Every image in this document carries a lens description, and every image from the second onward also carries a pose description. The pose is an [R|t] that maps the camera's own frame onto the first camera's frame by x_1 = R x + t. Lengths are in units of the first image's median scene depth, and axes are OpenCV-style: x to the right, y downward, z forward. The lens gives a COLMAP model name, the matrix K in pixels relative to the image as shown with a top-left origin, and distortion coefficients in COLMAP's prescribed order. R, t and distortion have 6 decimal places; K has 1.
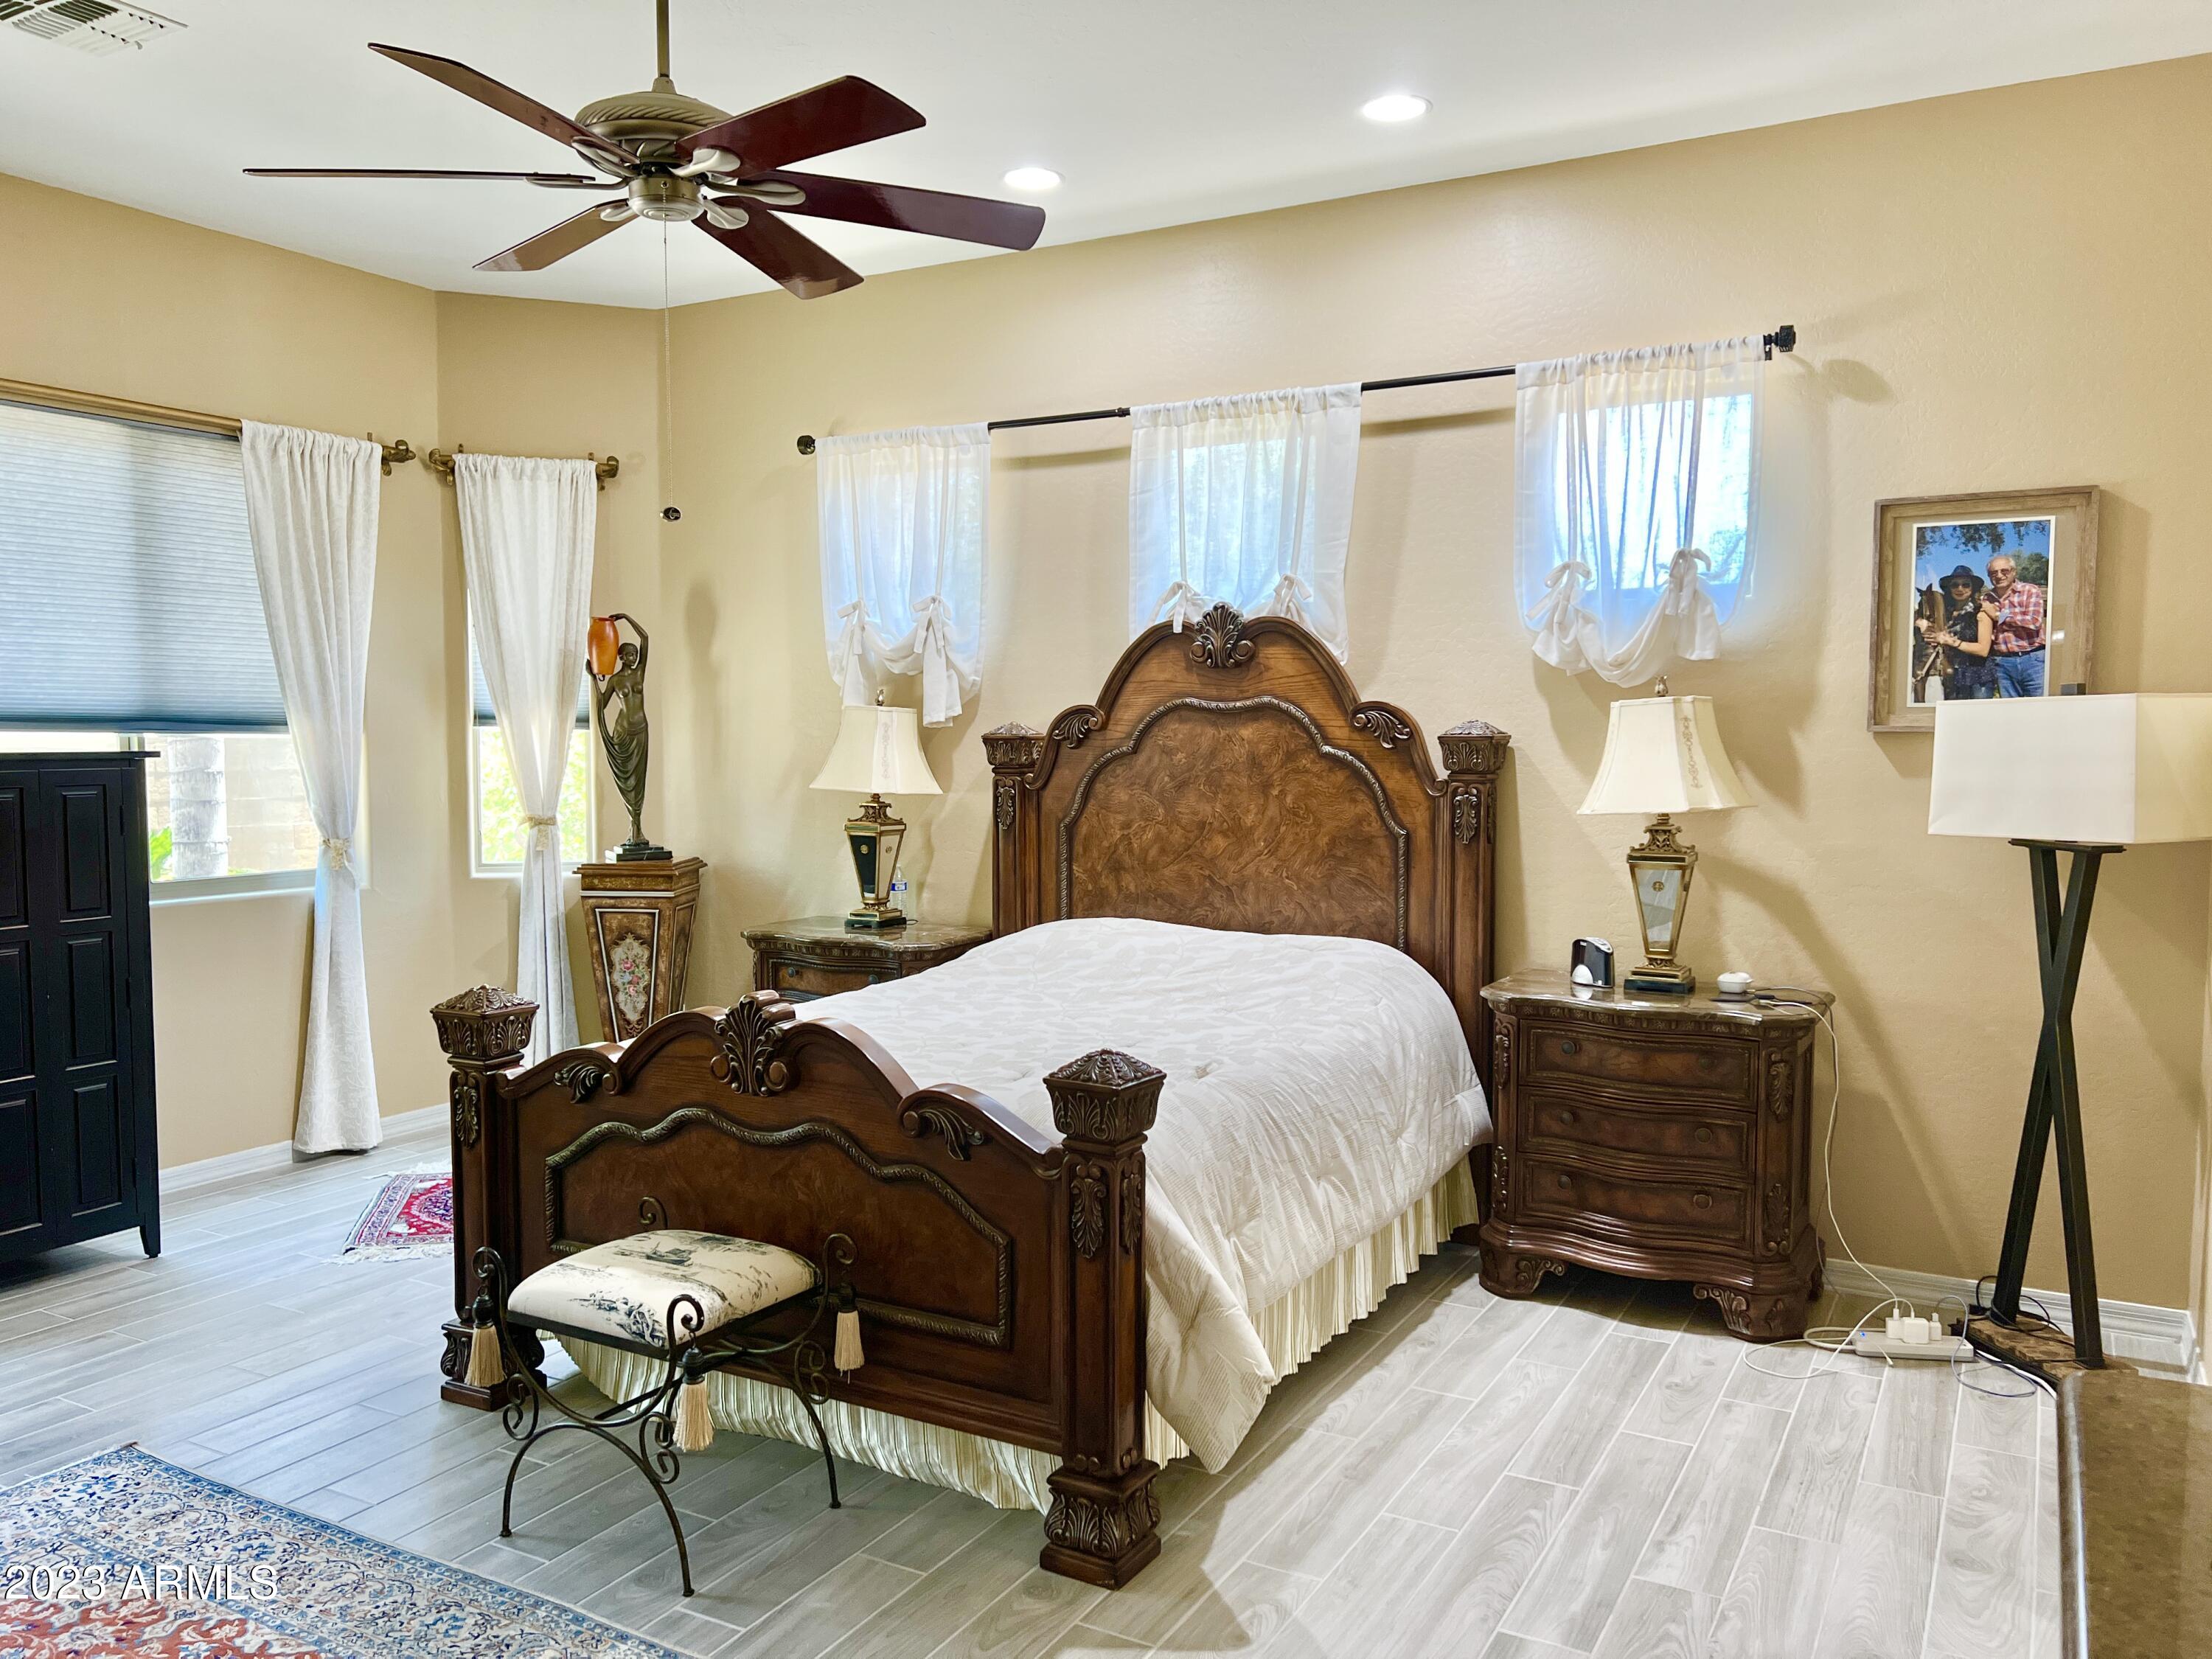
lens RADIAL K [[1642.0, 0, 1108.0], [0, 1642.0, 849.4], [0, 0, 1]] dist [0.053520, -0.007015]
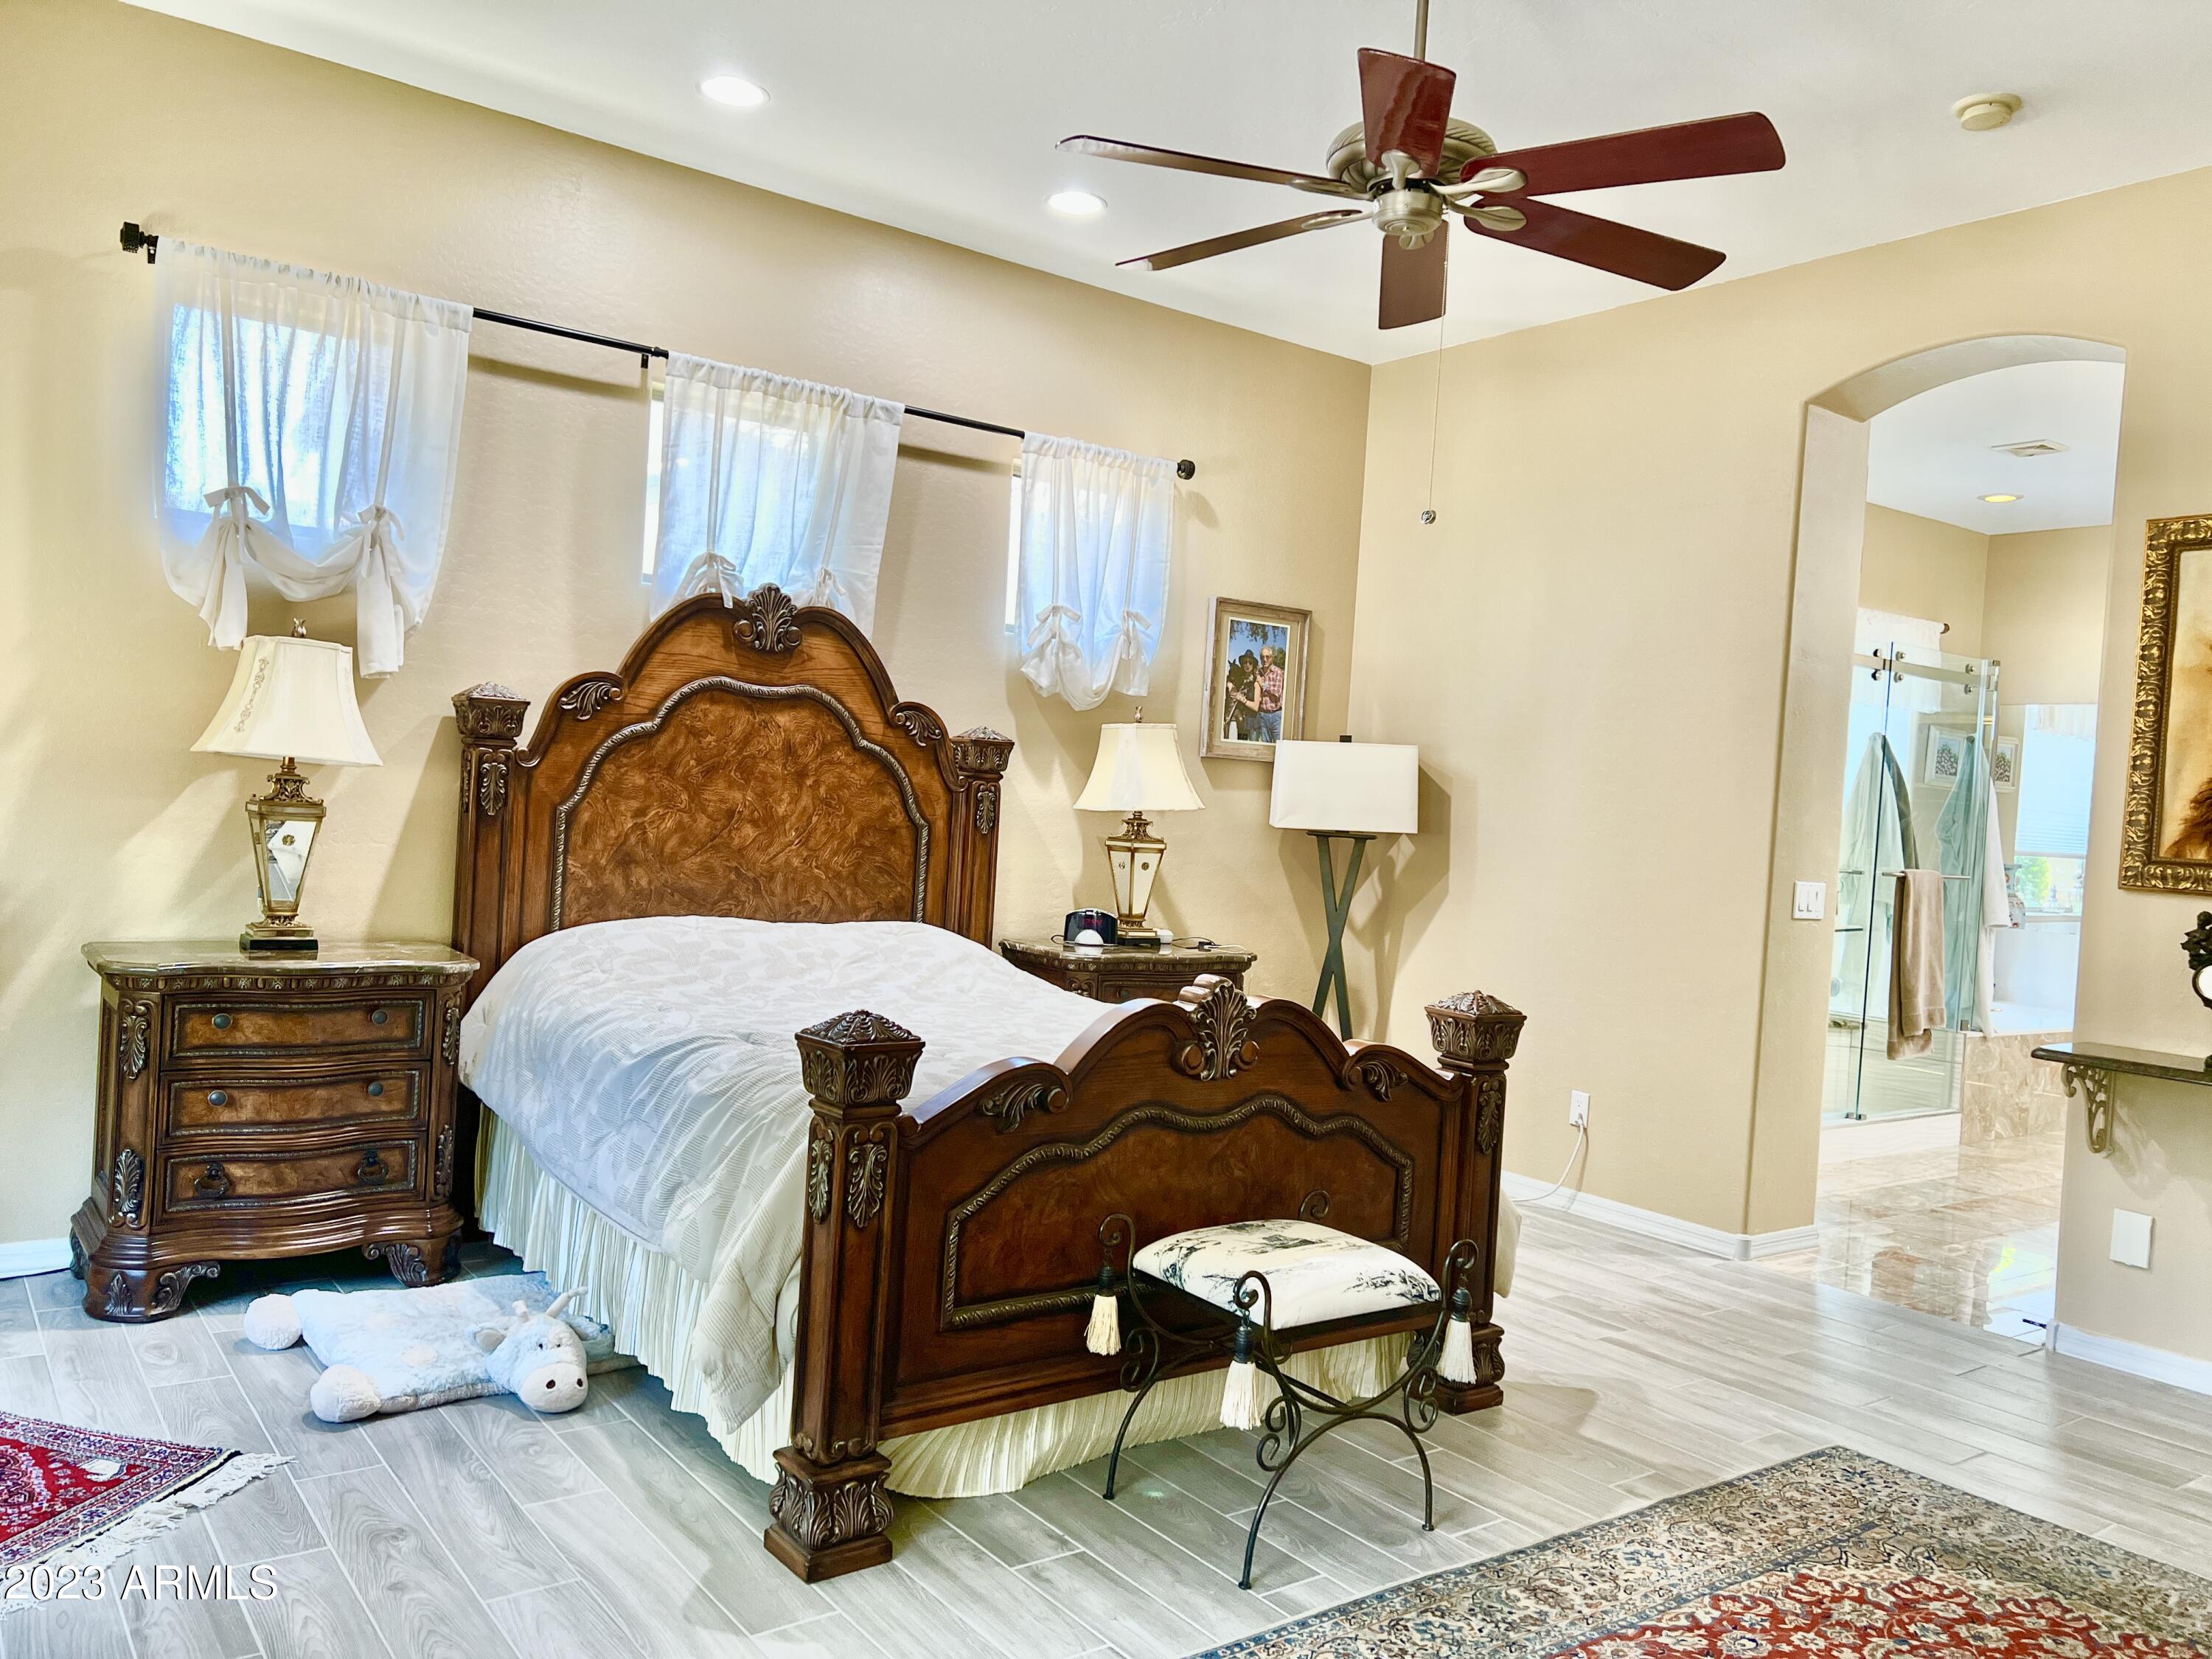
lens RADIAL K [[1651.3, 0, 1108.7], [0, 1651.3, 819.2], [0, 0, 1]] dist [0.056001, -0.061879]
pose [[0.407313, 0.013955, 0.913182, -0.749927], [0.006360, 0.999816, -0.018116, 0.007221], [-0.913266, 0.013187, 0.407149, 0.427888]]
